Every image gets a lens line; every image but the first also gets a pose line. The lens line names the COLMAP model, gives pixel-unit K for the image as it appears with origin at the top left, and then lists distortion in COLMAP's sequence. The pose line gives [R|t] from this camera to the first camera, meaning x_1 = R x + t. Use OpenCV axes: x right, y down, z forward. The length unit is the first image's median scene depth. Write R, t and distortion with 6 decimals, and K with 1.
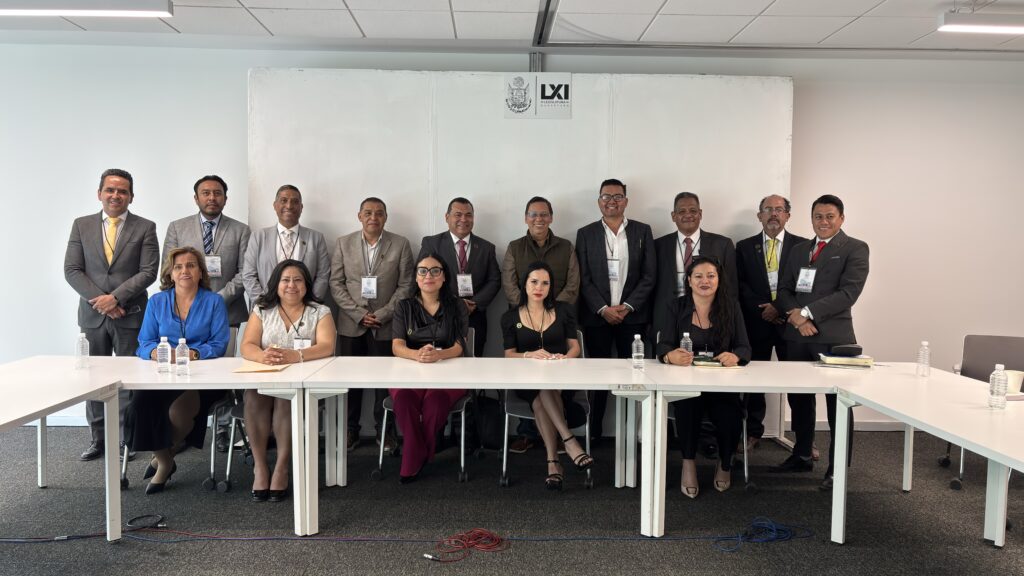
lens RADIAL K [[775.9, 0, 510.8], [0, 775.9, 287.2], [0, 0, 1]] dist [-0.009407, -0.002168]
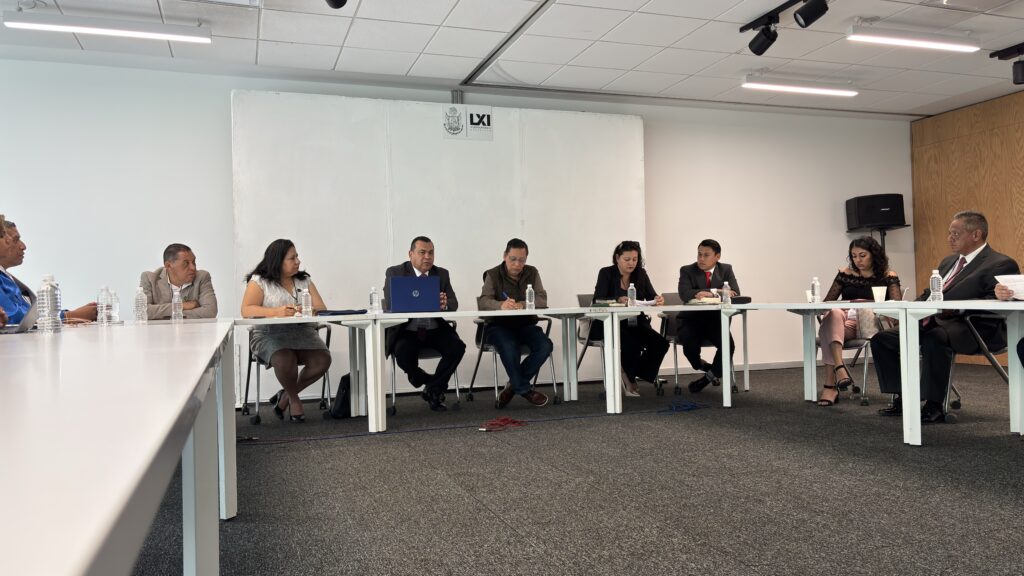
lens RADIAL K [[775.9, 0, 511.9], [0, 775.9, 290.1], [0, 0, 1]] dist [-0.009407, -0.002168]
pose [[0.949708, -0.027885, 0.311892, -0.307802], [0.049706, 0.996823, -0.062233, 0.117375], [-0.309166, 0.074606, 0.948077, -0.230833]]
